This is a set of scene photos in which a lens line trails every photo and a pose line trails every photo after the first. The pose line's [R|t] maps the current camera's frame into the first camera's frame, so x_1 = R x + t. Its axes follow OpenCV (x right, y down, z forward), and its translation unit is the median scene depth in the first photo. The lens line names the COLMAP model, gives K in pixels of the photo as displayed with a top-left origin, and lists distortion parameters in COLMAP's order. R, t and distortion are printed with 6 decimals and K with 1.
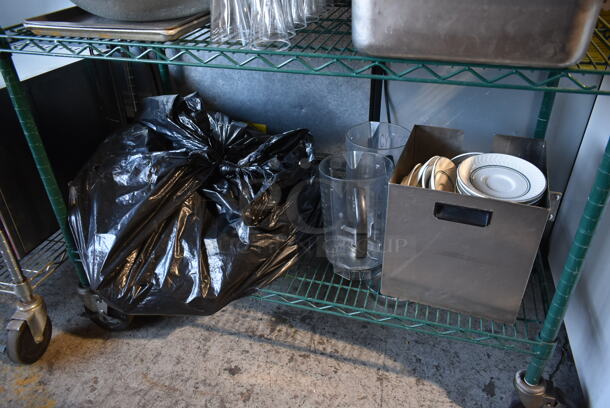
lens RADIAL K [[470.9, 0, 305.0], [0, 470.9, 204.0], [0, 0, 1]] dist [-0.008626, -0.000261]
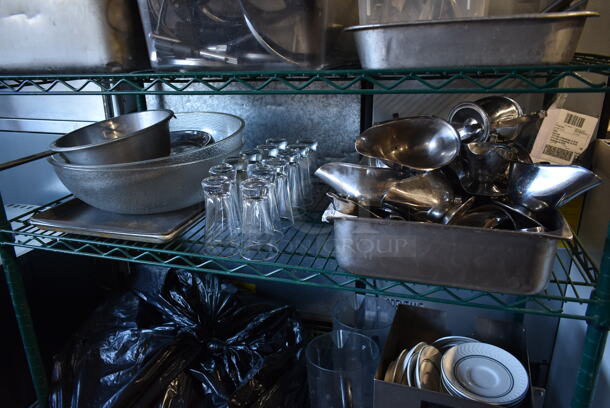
lens RADIAL K [[470.9, 0, 305.0], [0, 470.9, 204.0], [0, 0, 1]] dist [-0.008626, -0.000261]
pose [[0.999788, 0.004253, 0.020166, 0.005298], [0.000557, 0.972538, -0.232743, -0.137646], [-0.020602, 0.232705, 0.972329, -0.052286]]
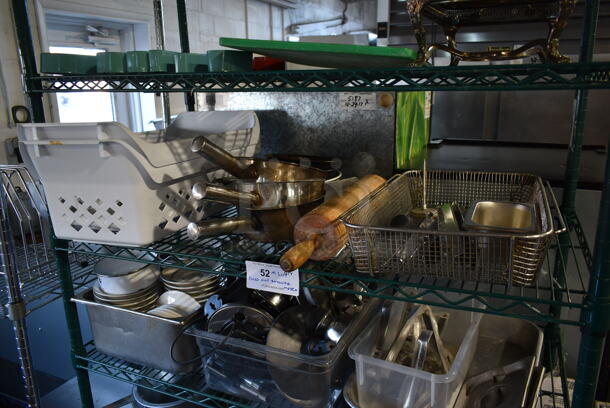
lens RADIAL K [[470.9, 0, 305.0], [0, 470.9, 204.0], [0, 0, 1]] dist [-0.008626, -0.000261]
pose [[0.990176, 0.042103, -0.133337, 0.099578], [-0.080374, 0.951688, -0.296363, -0.575799], [0.114418, 0.304168, 0.945722, -0.402204]]
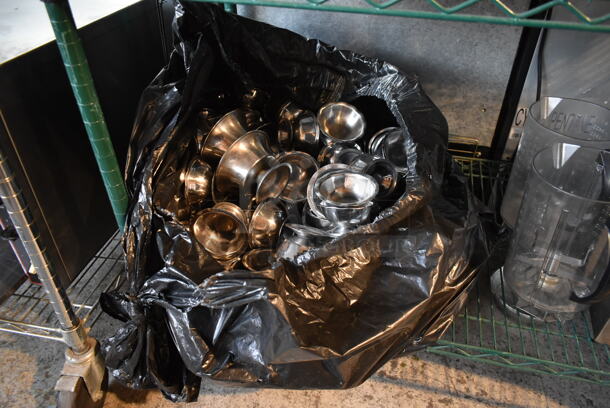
lens RADIAL K [[470.9, 0, 305.0], [0, 470.9, 204.0], [0, 0, 1]] dist [-0.008626, -0.000261]
pose [[0.997905, -0.014891, 0.062966, -0.310424], [0.008467, 0.994842, 0.101084, -0.093961], [-0.064146, -0.100339, 0.992883, 0.301282]]
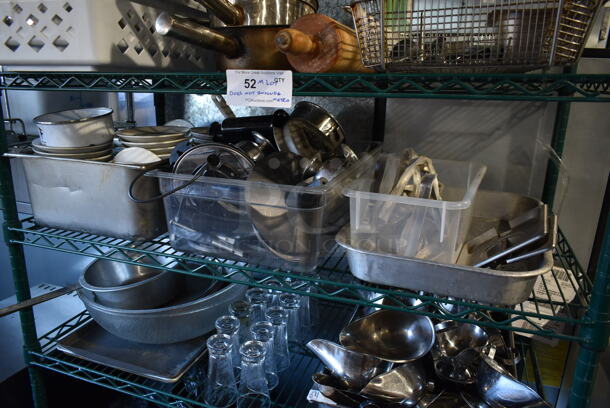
lens RADIAL K [[467.5, 0, 305.0], [0, 467.5, 204.0], [0, 0, 1]] dist [-0.003397, -0.001375]
pose [[0.997046, 0.070115, -0.031355, 0.041296], [-0.076168, 0.955160, -0.286125, -0.352461], [0.009887, 0.287668, 0.957679, -0.203392]]
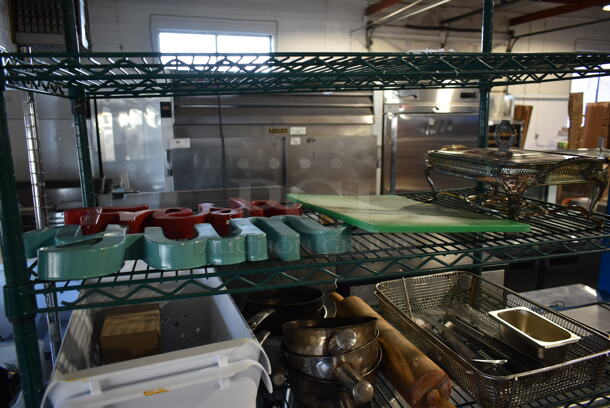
lens RADIAL K [[470.9, 0, 305.0], [0, 470.9, 204.0], [0, 0, 1]] dist [-0.008626, -0.000261]
pose [[0.851895, -0.086576, 0.516507, -0.573461], [0.277257, 0.911251, -0.304550, -0.857984], [-0.444300, 0.402650, 0.800294, -0.333887]]
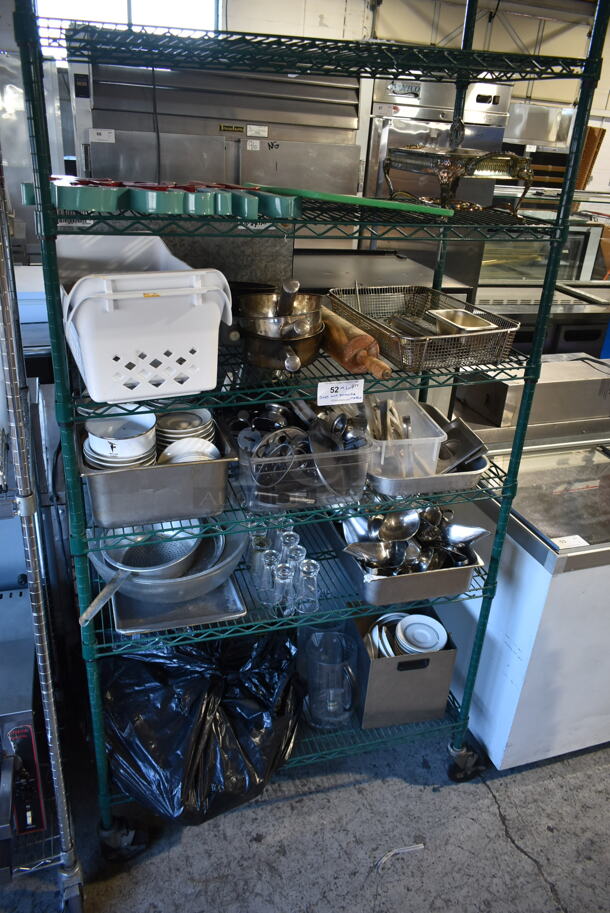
lens RADIAL K [[704.8, 0, 305.0], [0, 704.8, 456.5], [0, 0, 1]] dist [-0.008626, -0.000261]
pose [[0.822945, -0.177394, 0.539716, -0.910743], [0.237902, 0.970300, -0.043827, -0.515618], [-0.515912, 0.164467, 0.840706, -0.773053]]
